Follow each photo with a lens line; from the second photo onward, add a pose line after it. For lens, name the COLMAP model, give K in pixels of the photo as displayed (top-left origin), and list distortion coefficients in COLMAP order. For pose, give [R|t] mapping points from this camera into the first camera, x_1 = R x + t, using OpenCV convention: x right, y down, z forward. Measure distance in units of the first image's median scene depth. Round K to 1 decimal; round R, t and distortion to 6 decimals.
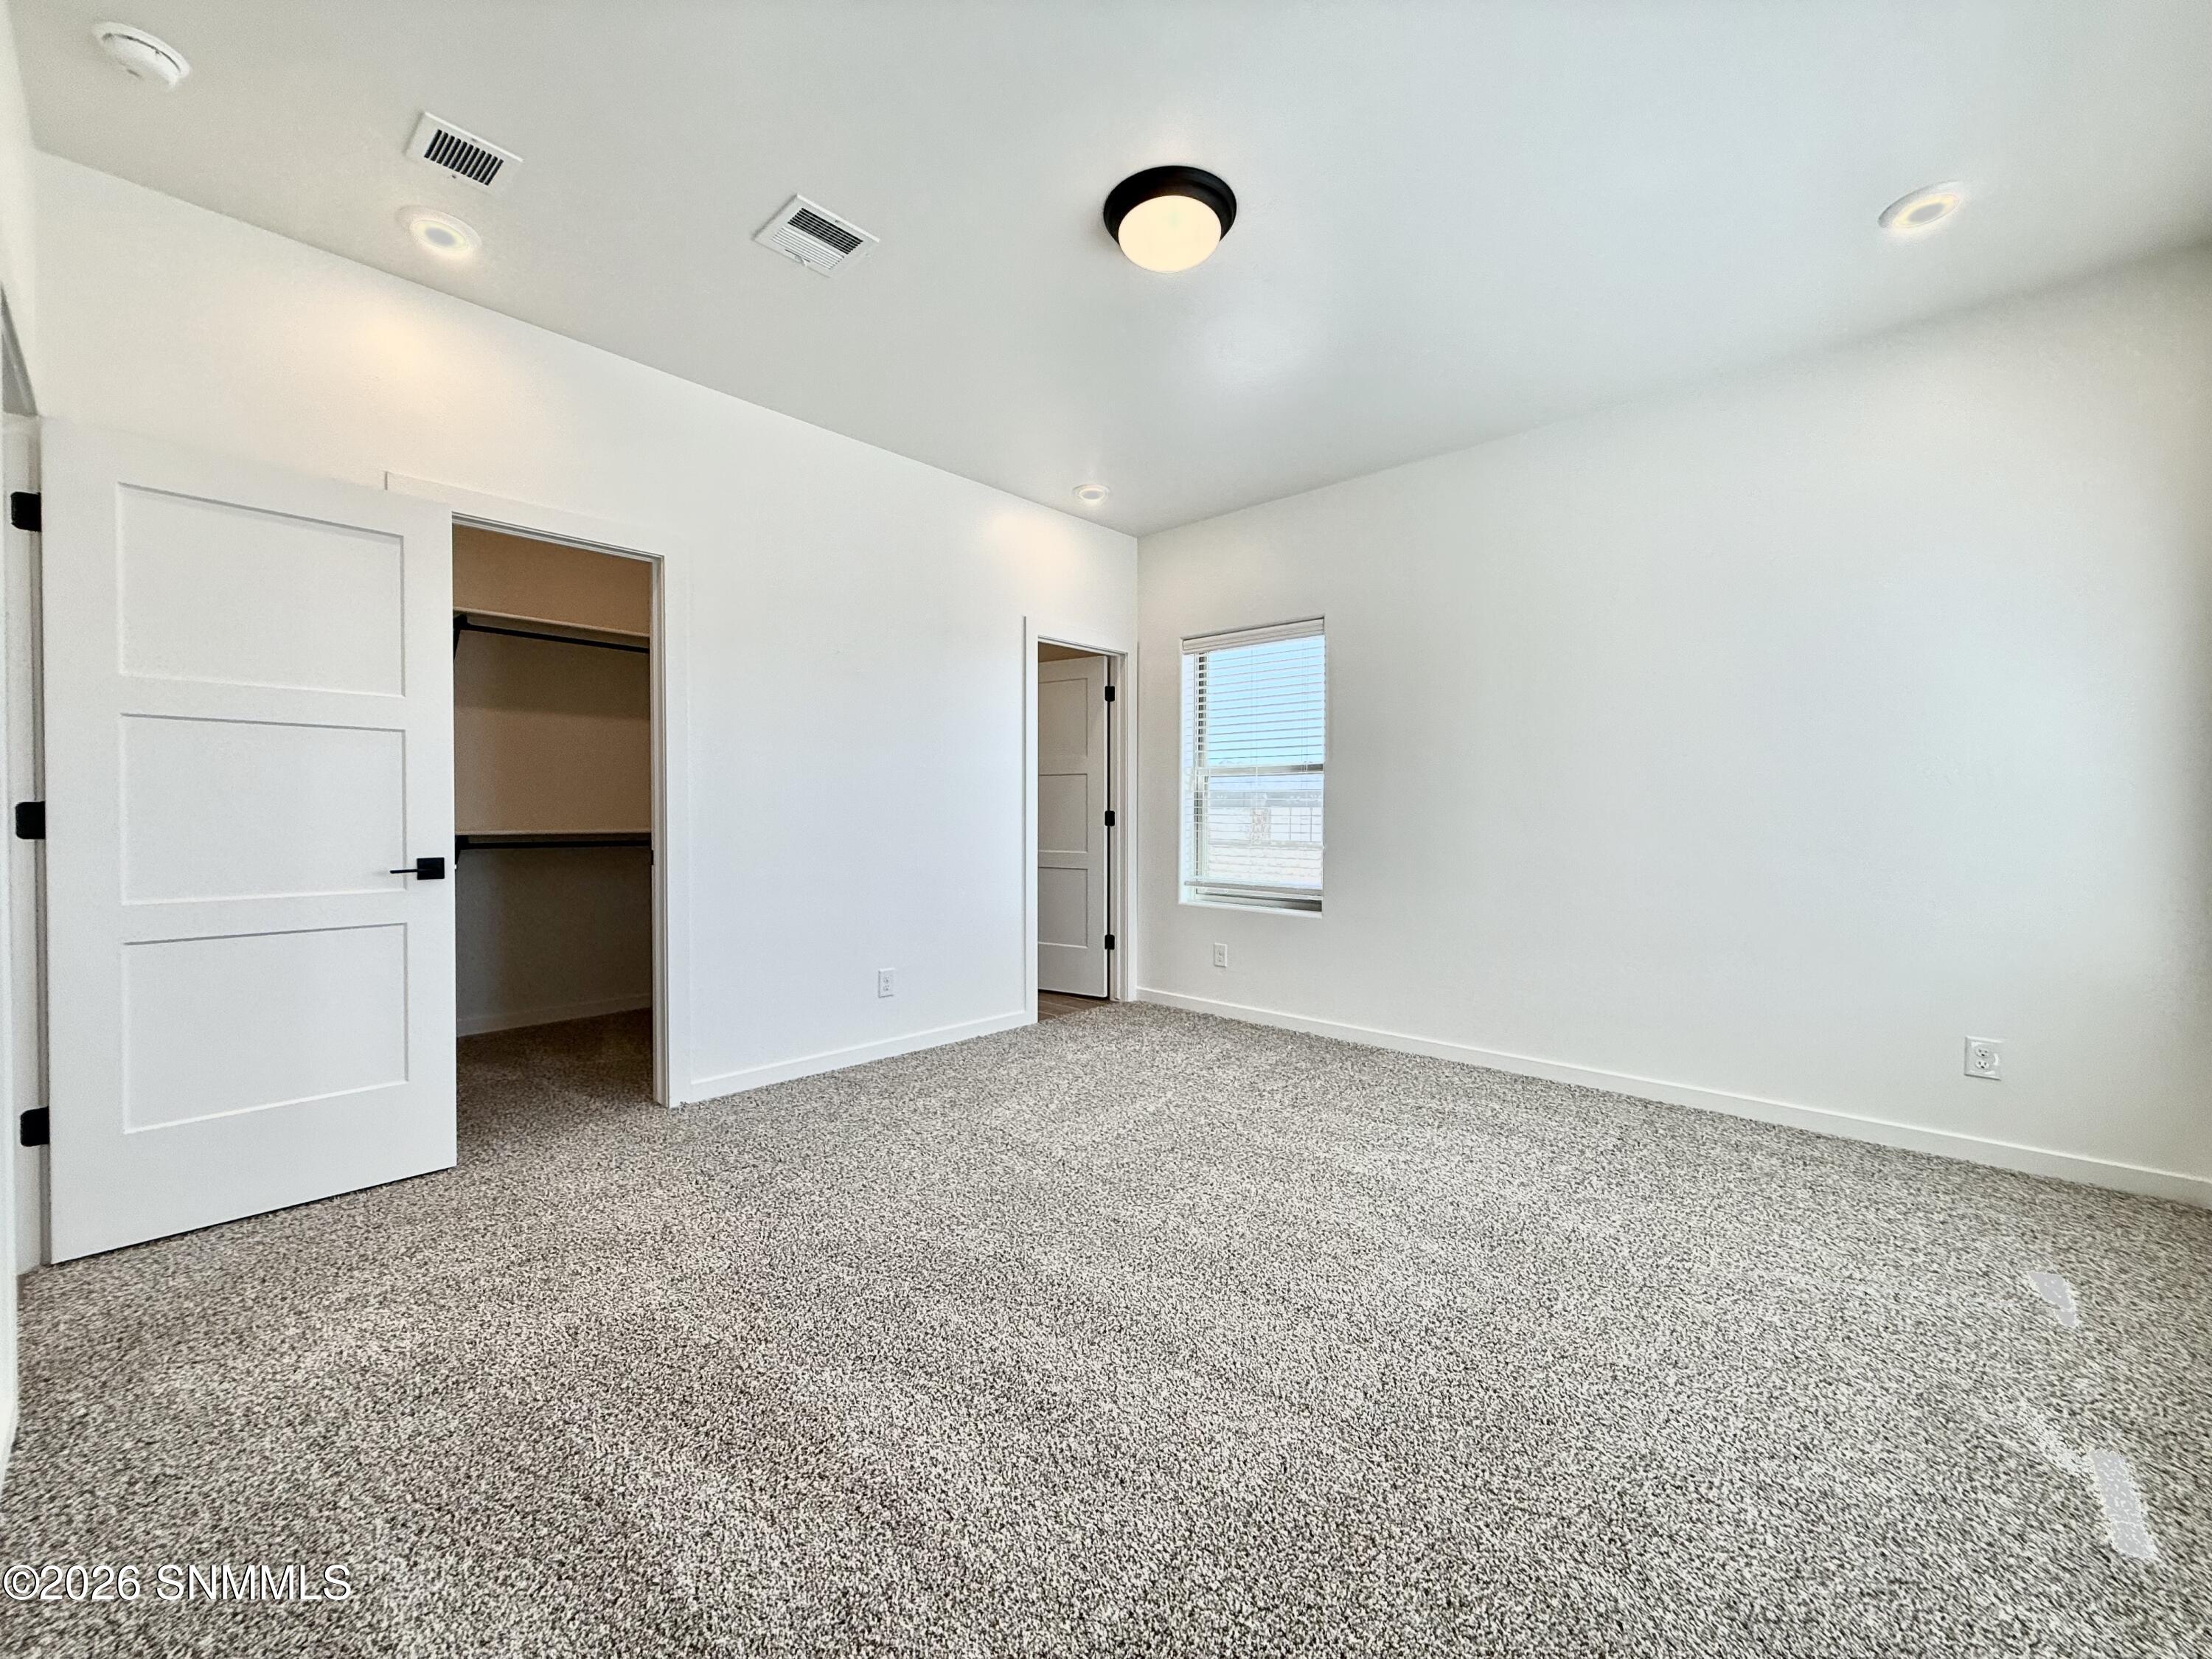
lens RADIAL K [[899.9, 0, 1090.5], [0, 899.9, 828.3], [0, 0, 1]] dist [0.001254, 0.000115]
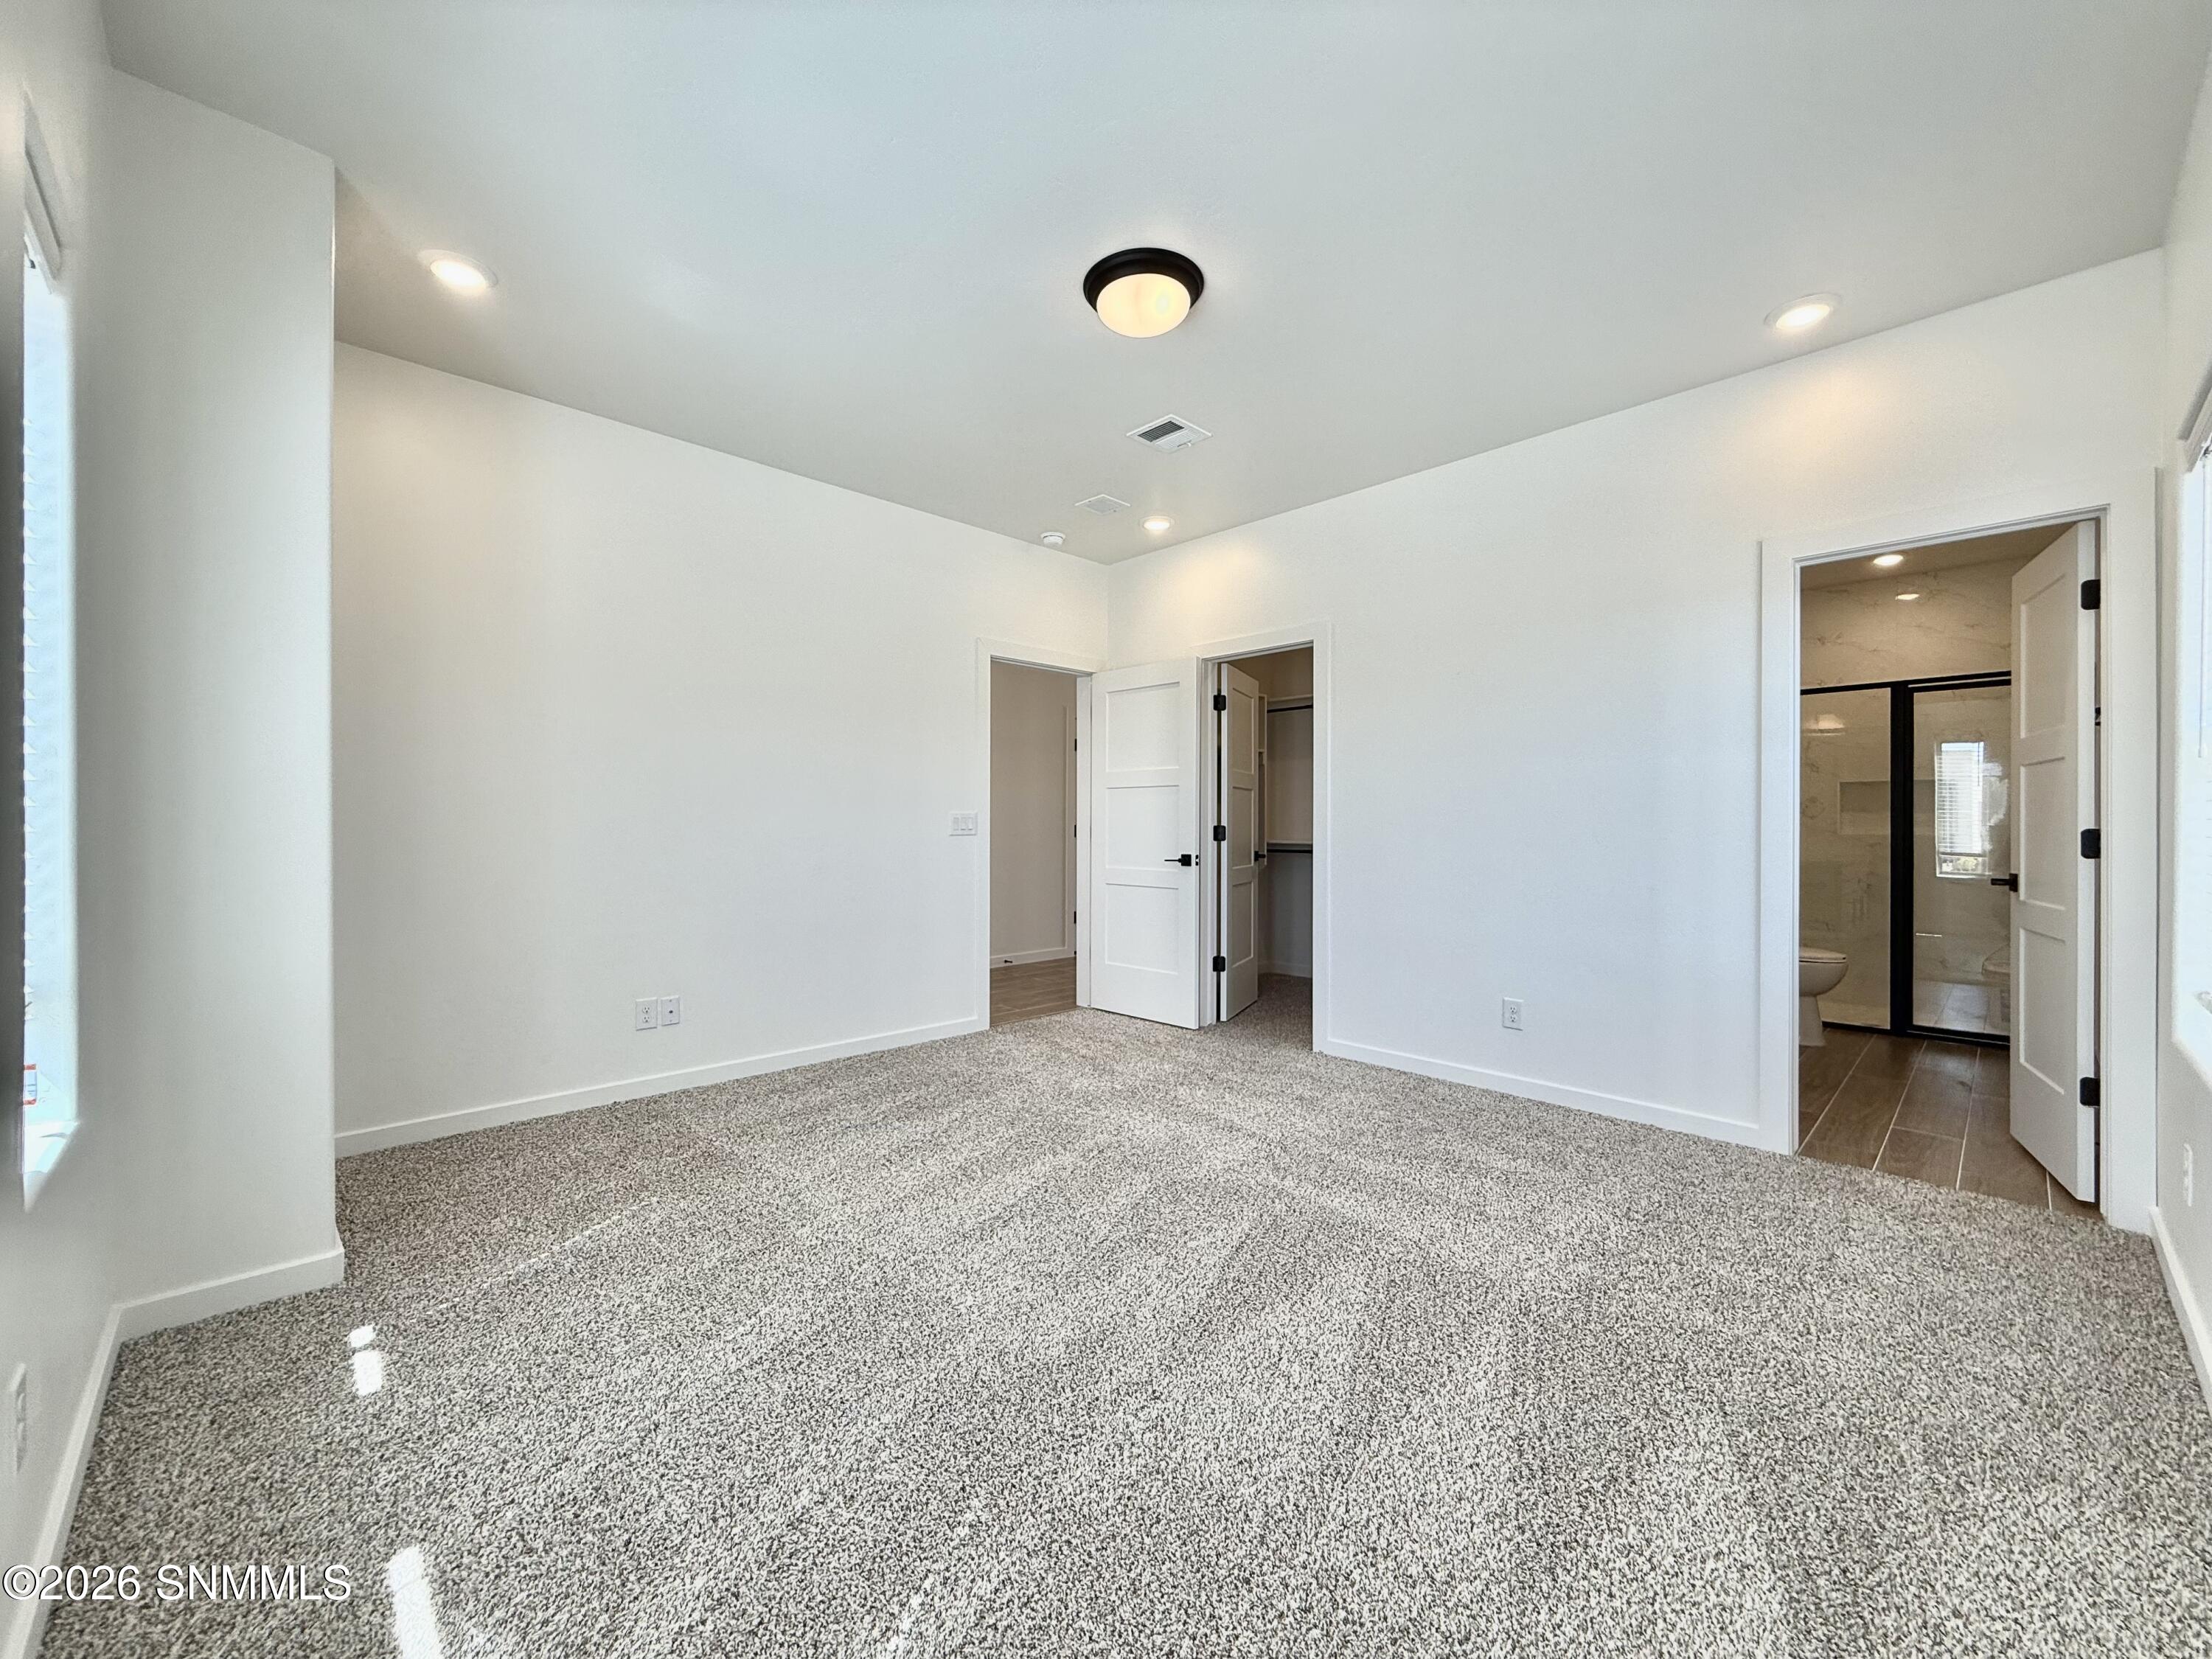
lens RADIAL K [[899.9, 0, 1090.5], [0, 899.9, 828.3], [0, 0, 1]] dist [0.001254, 0.000115]
pose [[-0.075965, 0.001528, -0.997109, 0.907548], [-0.018078, 0.999832, 0.002909, -0.018115], [0.996947, 0.018247, -0.075924, 0.784426]]
